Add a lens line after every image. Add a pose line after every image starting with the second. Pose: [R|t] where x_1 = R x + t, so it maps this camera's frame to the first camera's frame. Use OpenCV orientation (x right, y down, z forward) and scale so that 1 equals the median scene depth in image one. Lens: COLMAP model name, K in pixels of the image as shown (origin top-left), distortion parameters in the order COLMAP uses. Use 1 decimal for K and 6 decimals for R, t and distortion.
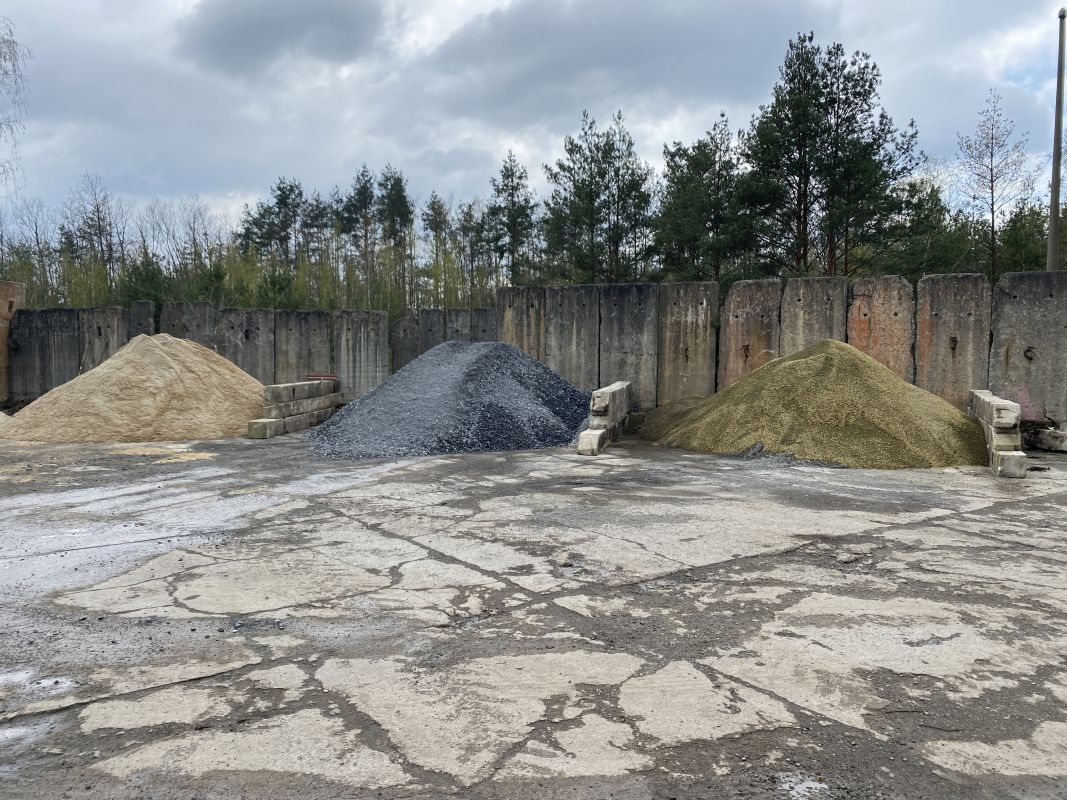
lens RADIAL K [[824.9, 0, 533.5], [0, 824.9, 400.0], [0, 0, 1]] dist [0.096711, -0.115256]
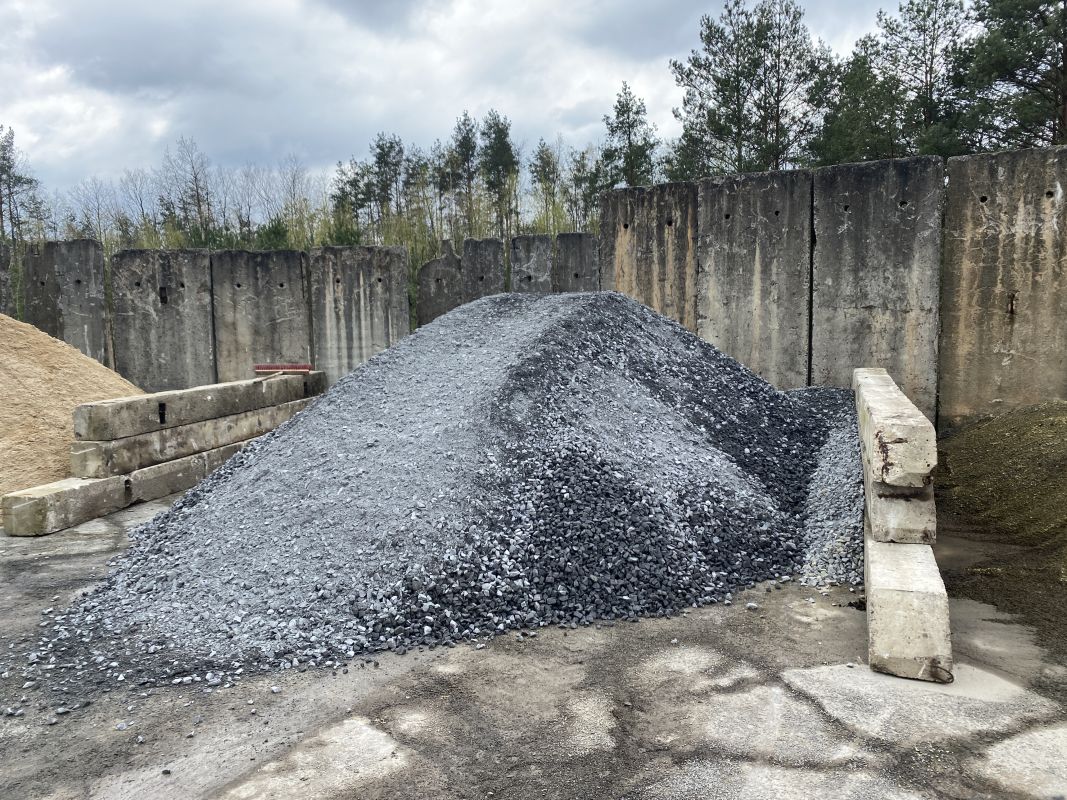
lens RADIAL K [[827.4, 0, 533.5], [0, 827.4, 400.0], [0, 0, 1]] dist [0.034712, -0.061619]
pose [[0.989429, -0.011919, -0.144528, -0.012495], [0.018100, 0.998974, 0.041523, -0.027520], [0.143885, -0.043700, 0.988629, 0.495368]]
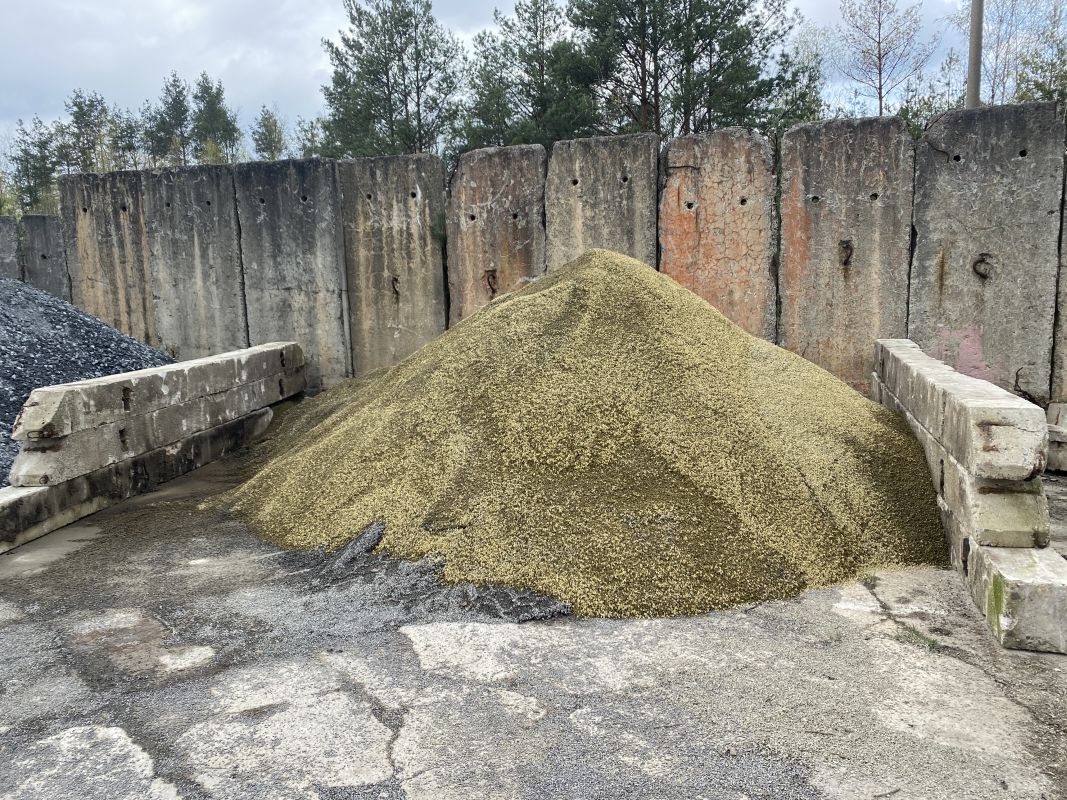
lens RADIAL K [[824.9, 0, 533.5], [0, 824.9, 400.0], [0, 0, 1]] dist [0.096711, -0.115256]
pose [[0.991943, -0.049480, 0.116620, 0.206433], [0.040434, 0.996078, 0.078695, -0.020902], [-0.120057, -0.073346, 0.990054, 0.427411]]
